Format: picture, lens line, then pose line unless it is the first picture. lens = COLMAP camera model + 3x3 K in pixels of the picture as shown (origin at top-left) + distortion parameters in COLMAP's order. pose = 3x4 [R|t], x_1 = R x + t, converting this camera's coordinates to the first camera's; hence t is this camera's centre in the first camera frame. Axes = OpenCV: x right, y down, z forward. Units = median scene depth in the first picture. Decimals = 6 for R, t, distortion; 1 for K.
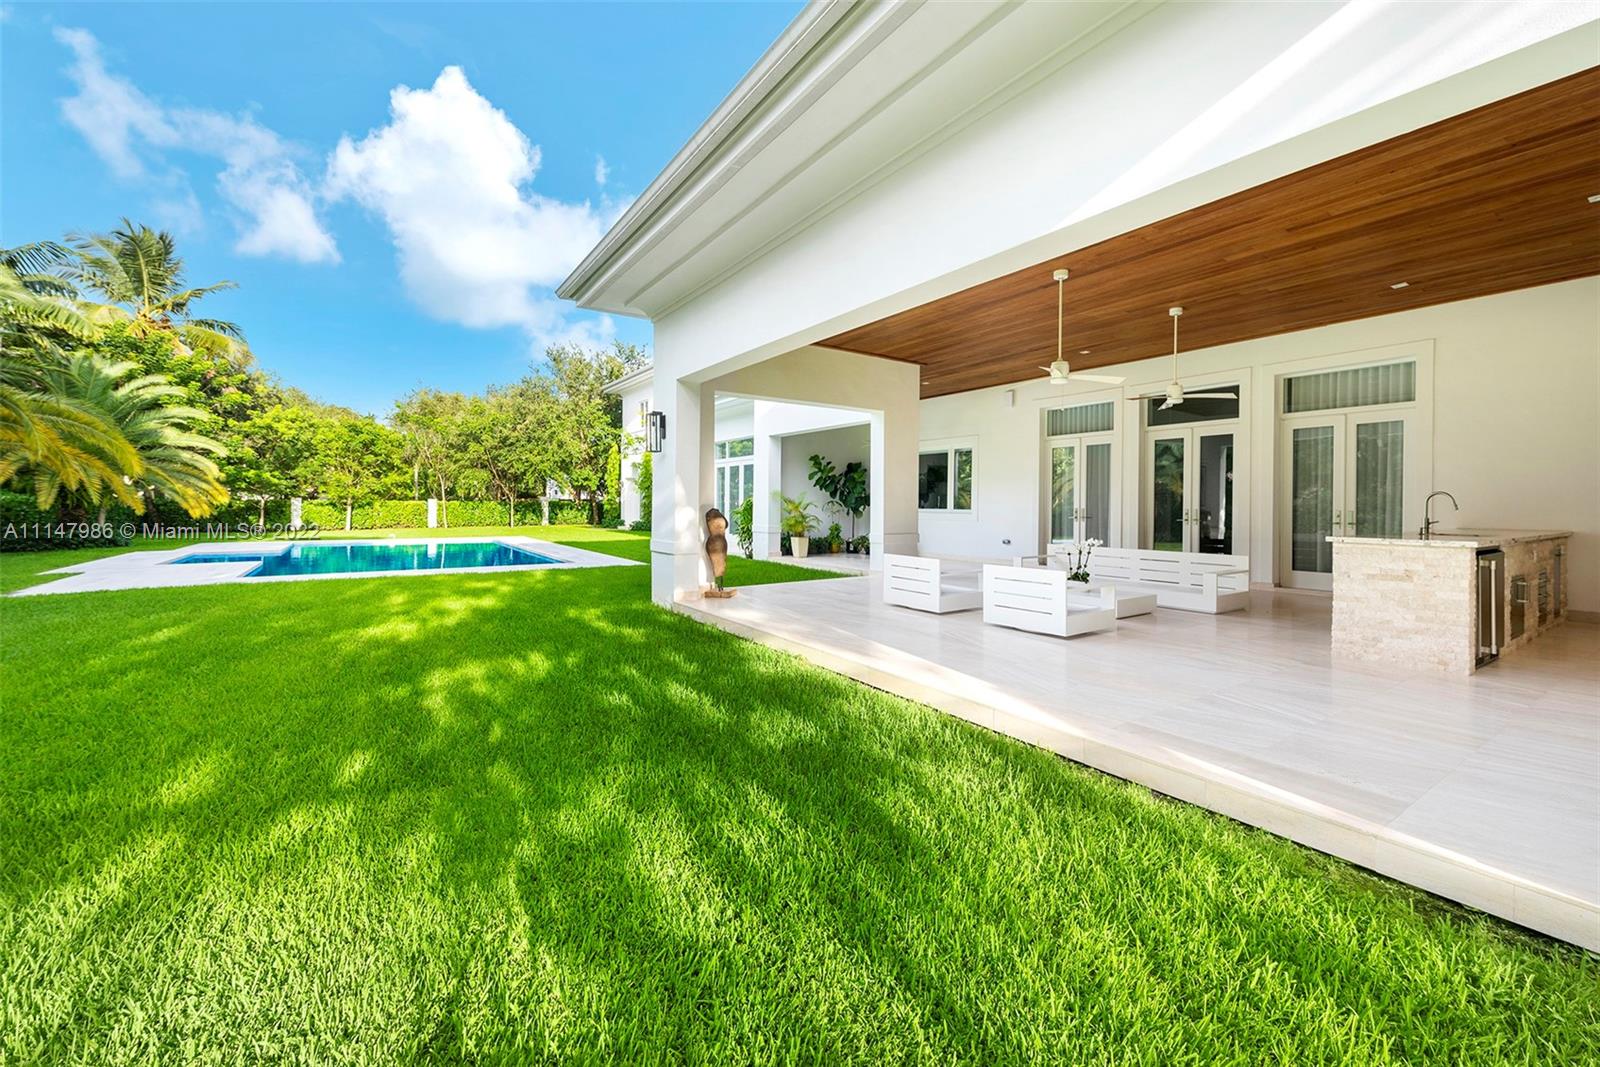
lens RADIAL K [[644.7, 0, 793.2], [0, 644.7, 508.8], [0, 0, 1]] dist [0.001794, -0.000096]
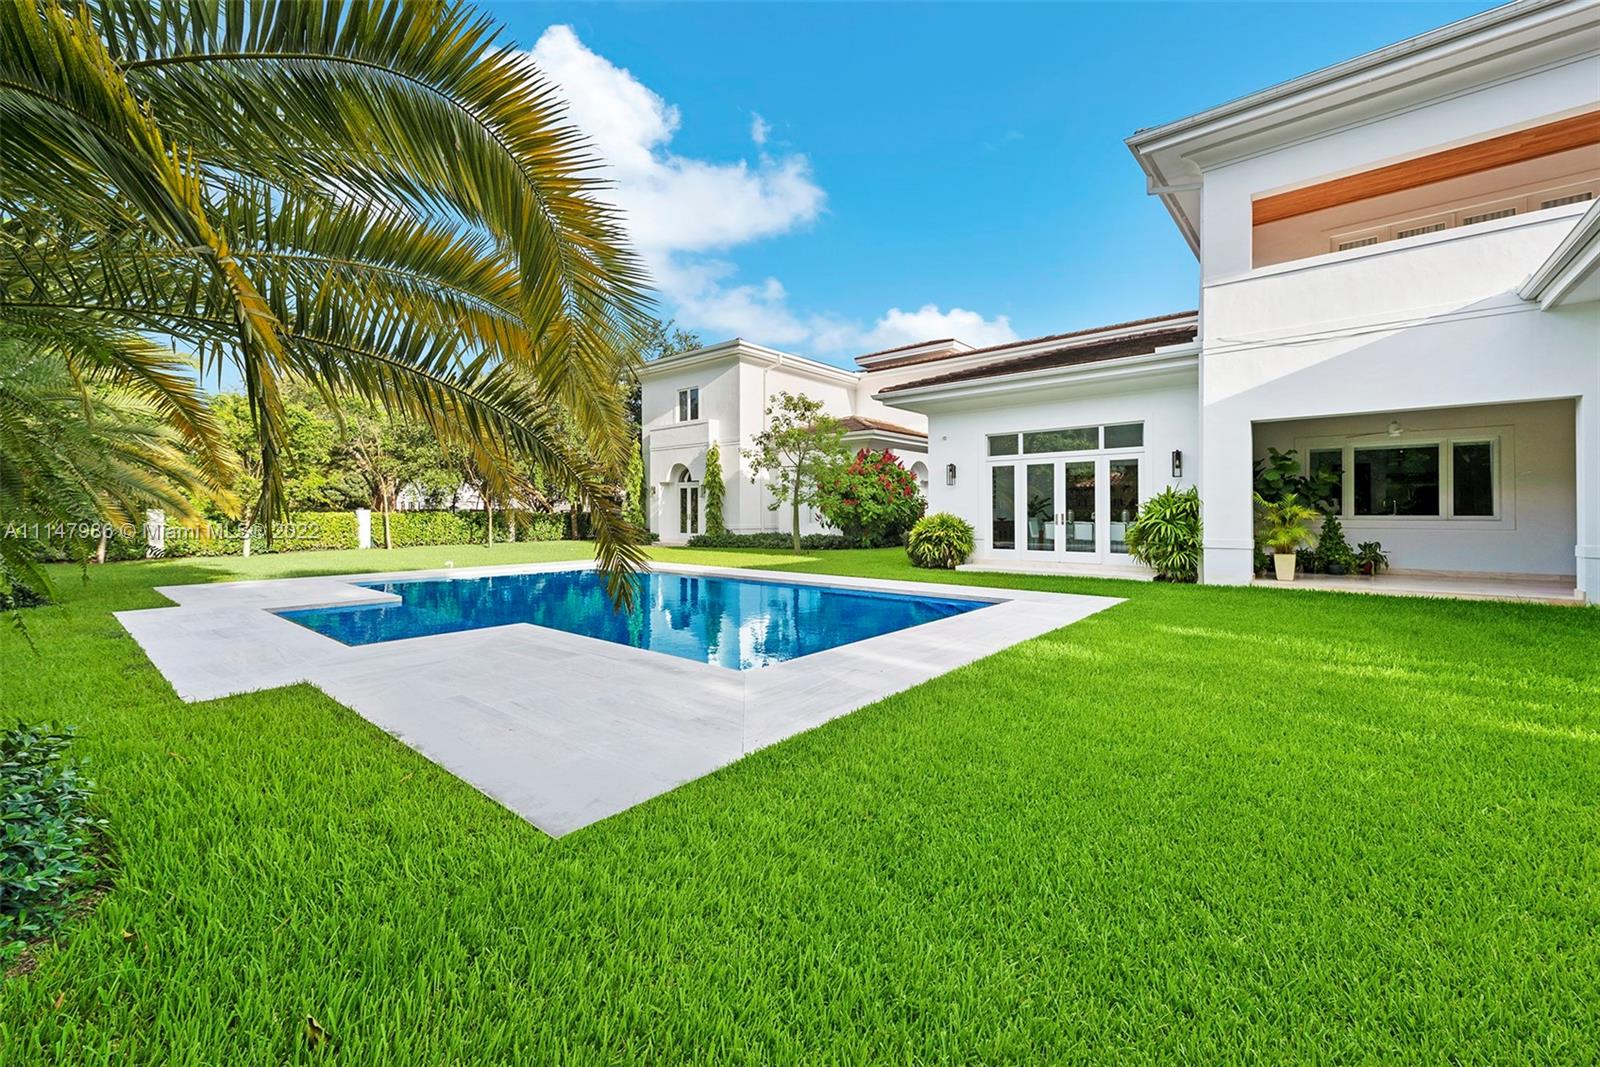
lens RADIAL K [[637.4, 0, 805.3], [0, 637.4, 511.5], [0, 0, 1]] dist [0.005270, -0.000357]
pose [[0.959820, -0.009570, 0.280455, -1.025401], [0.012085, 0.999901, -0.007238, -0.010559], [-0.280358, 0.010336, 0.959840, 0.583685]]
